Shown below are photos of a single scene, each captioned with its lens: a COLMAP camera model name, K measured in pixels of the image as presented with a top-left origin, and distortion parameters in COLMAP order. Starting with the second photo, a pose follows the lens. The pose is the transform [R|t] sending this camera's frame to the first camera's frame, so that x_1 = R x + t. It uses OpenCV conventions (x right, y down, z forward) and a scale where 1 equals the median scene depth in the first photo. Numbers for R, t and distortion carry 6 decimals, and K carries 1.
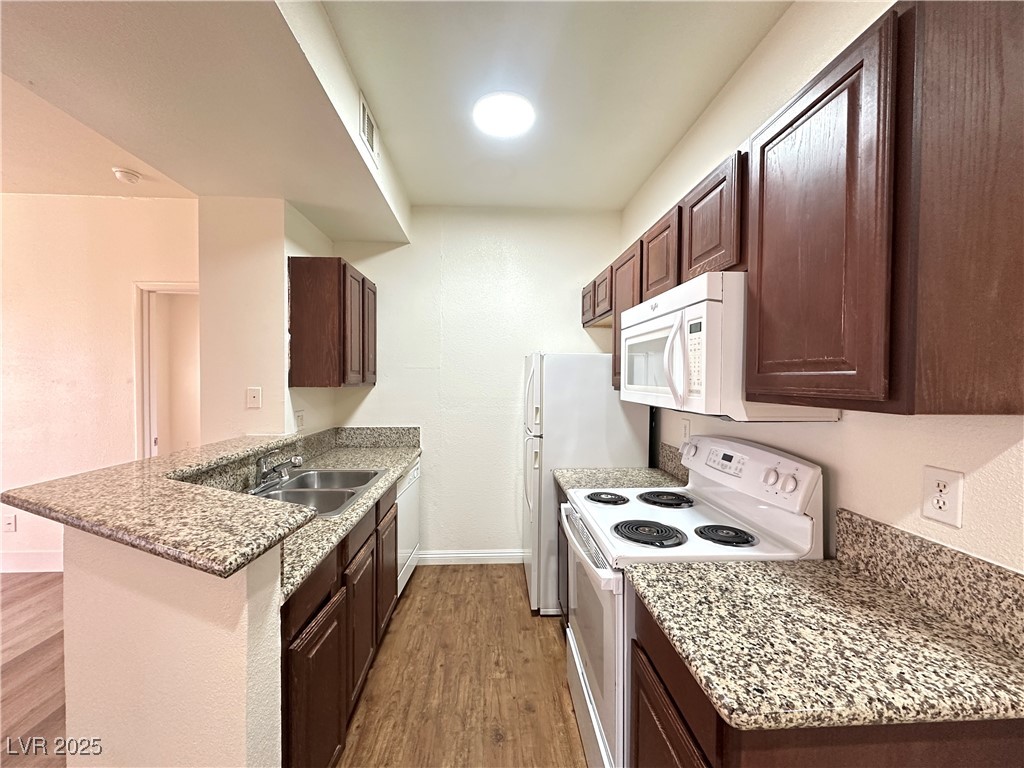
lens RADIAL K [[409.0, 0, 510.0], [0, 409.0, 383.2], [0, 0, 1]] dist [-0.002775, 0.000729]
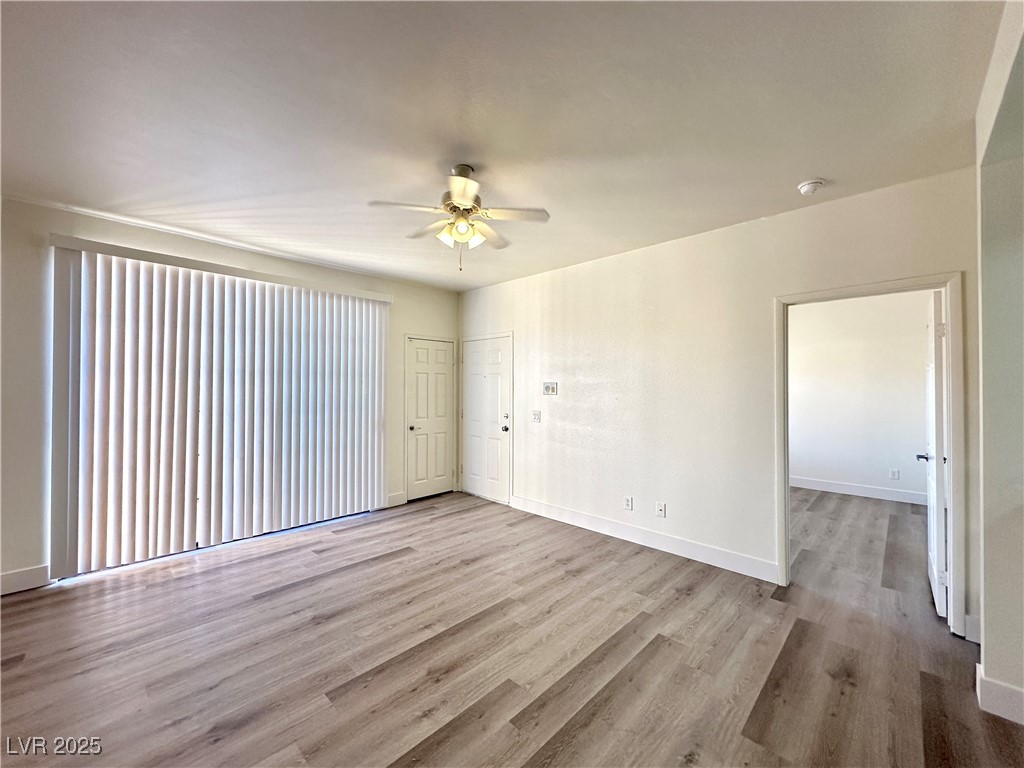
lens RADIAL K [[409.0, 0, 511.7], [0, 409.0, 381.6], [0, 0, 1]] dist [-0.002775, 0.000729]
pose [[0.673806, -0.011946, -0.738811, -1.387826], [-0.013917, 0.999487, -0.028853, 0.003418], [0.738777, 0.029724, 0.673294, -0.378778]]
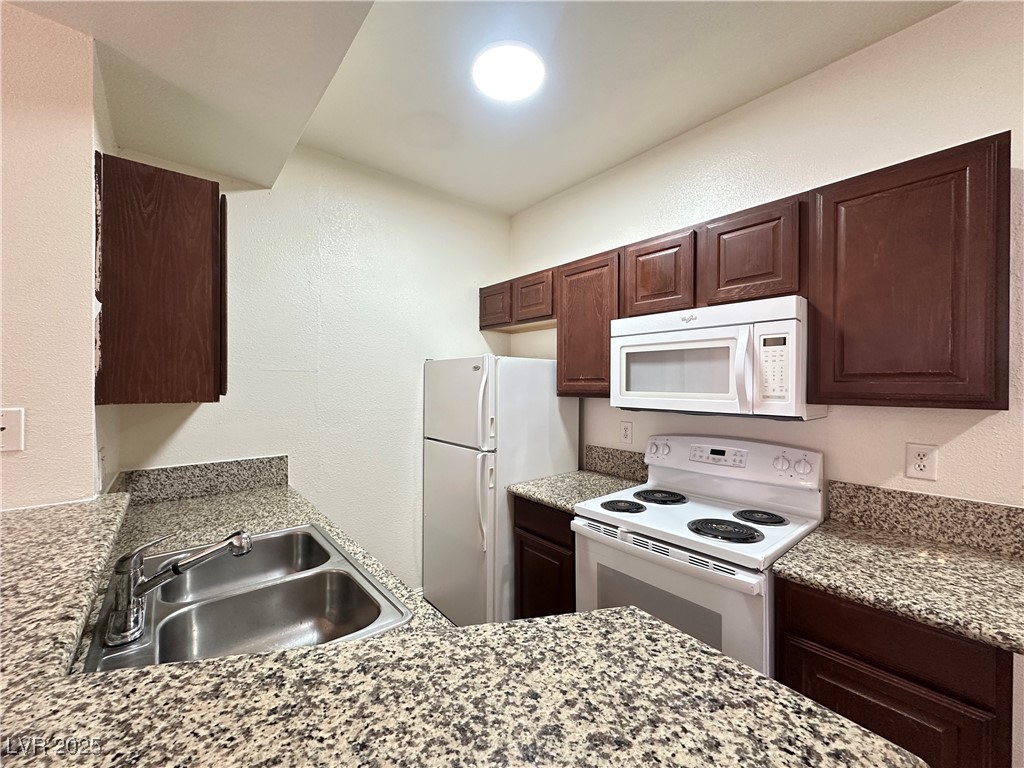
lens RADIAL K [[409.0, 0, 510.7], [0, 409.0, 384.2], [0, 0, 1]] dist [-0.002775, 0.000729]
pose [[0.798789, -0.004168, 0.601597, -0.787539], [0.009652, 0.999936, -0.005888, -0.015799], [-0.601534, 0.010510, 0.798778, 0.501451]]
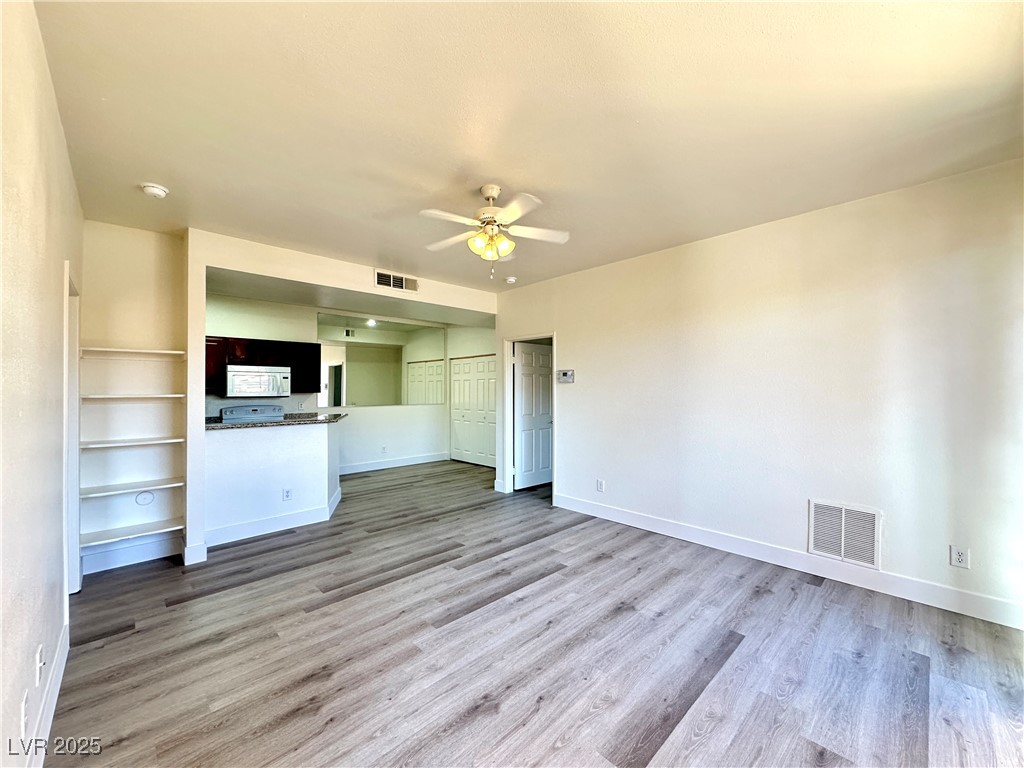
lens RADIAL K [[409.0, 0, 511.9], [0, 409.0, 387.2], [0, 0, 1]] dist [-0.002775, 0.000729]
pose [[-0.650280, 0.004440, 0.759682, -4.547977], [0.013146, 0.999899, 0.005409, -0.019321], [-0.759581, 0.013505, -0.650272, 1.963769]]
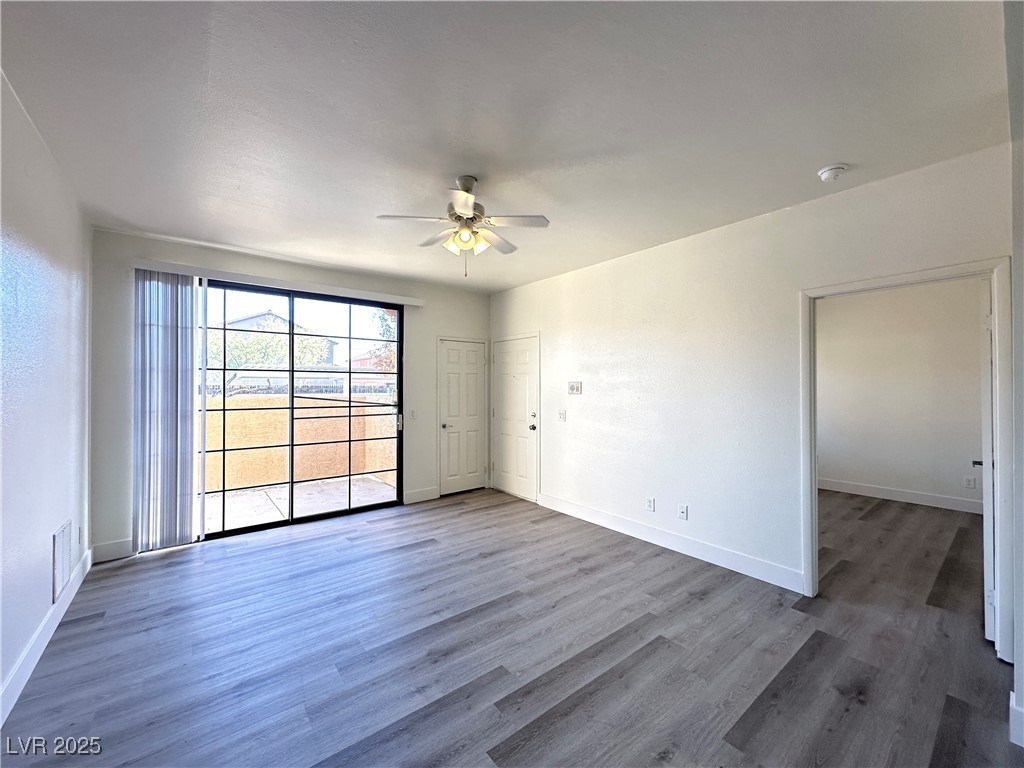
lens RADIAL K [[409.0, 0, 510.9], [0, 409.0, 382.0], [0, 0, 1]] dist [-0.002775, 0.000729]
pose [[0.573033, -0.011294, -0.819454, -1.190293], [-0.012190, 0.999677, -0.022303, -0.007717], [0.819442, 0.022769, 0.572710, -0.241562]]
